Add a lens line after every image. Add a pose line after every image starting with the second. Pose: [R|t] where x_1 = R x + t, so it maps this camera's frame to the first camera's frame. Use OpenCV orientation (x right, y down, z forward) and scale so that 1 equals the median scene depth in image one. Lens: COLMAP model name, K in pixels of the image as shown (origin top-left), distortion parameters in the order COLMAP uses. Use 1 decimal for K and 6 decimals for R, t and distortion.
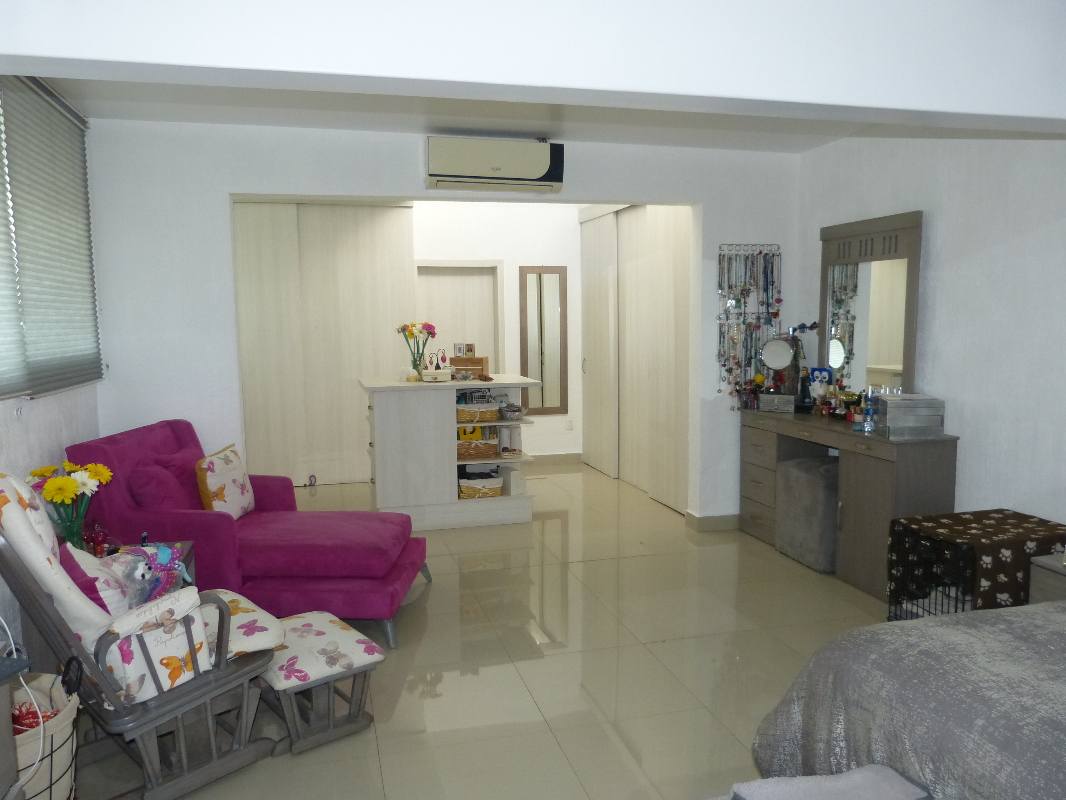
lens RADIAL K [[796.4, 0, 533.0], [0, 796.4, 400.0], [0, 0, 1]] dist [-0.037691, 0.037109]
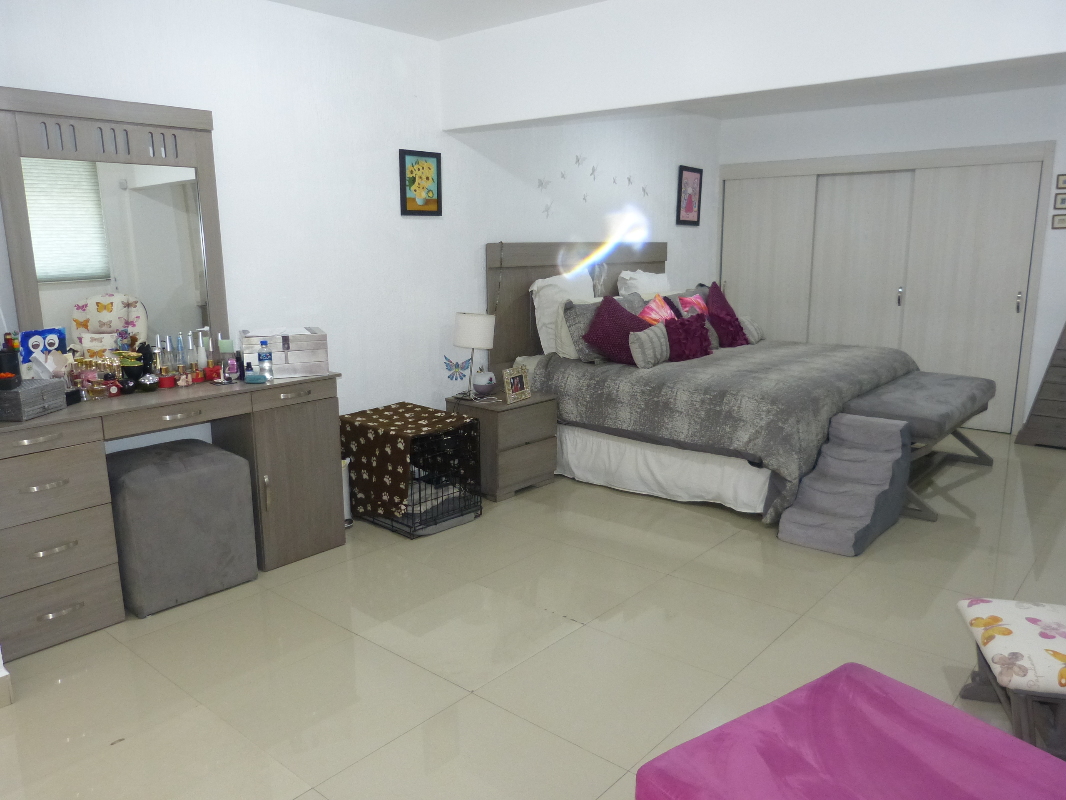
lens RADIAL K [[796.4, 0, 533.0], [0, 796.4, 400.0], [0, 0, 1]] dist [-0.037691, 0.037109]
pose [[-0.567300, -0.147509, 0.810192, -0.325400], [0.100313, 0.964122, 0.245775, -0.093676], [-0.817379, 0.220701, -0.532150, 0.976920]]
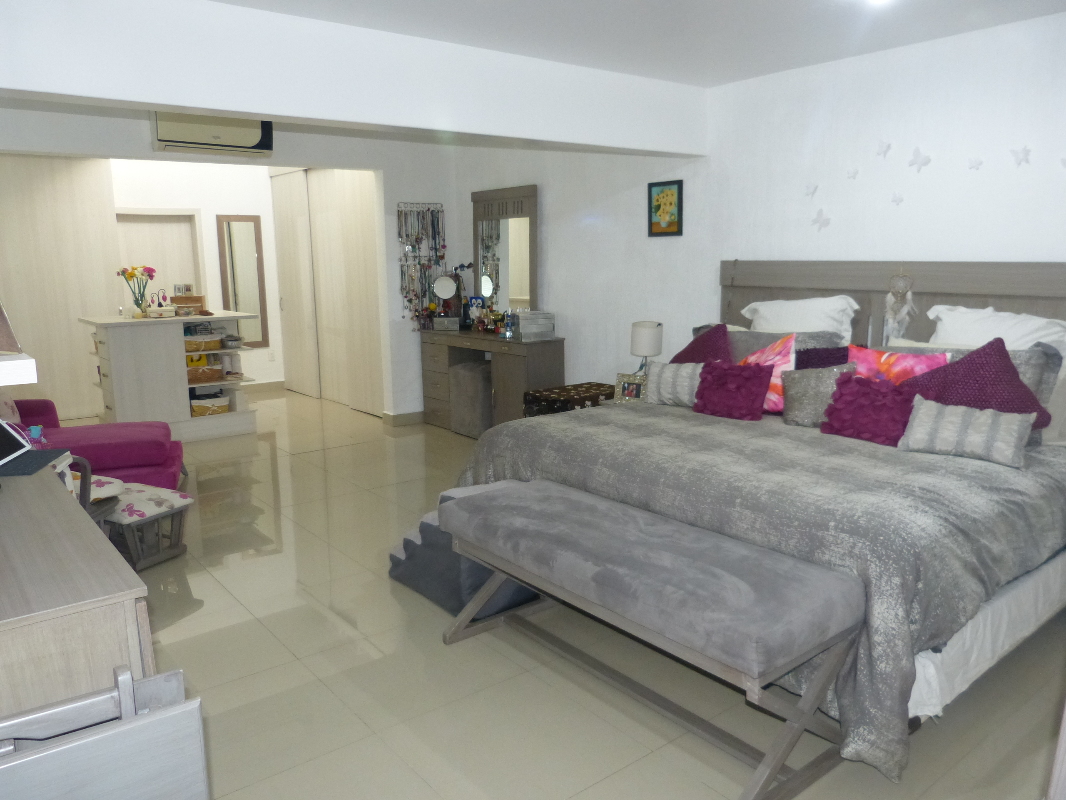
lens RADIAL K [[796.4, 0, 533.0], [0, 796.4, 400.0], [0, 0, 1]] dist [-0.037691, 0.037109]
pose [[0.915869, -0.072785, 0.394825, -0.095123], [0.045546, 0.995917, 0.077945, 0.032708], [-0.398886, -0.053404, 0.915444, -0.283866]]
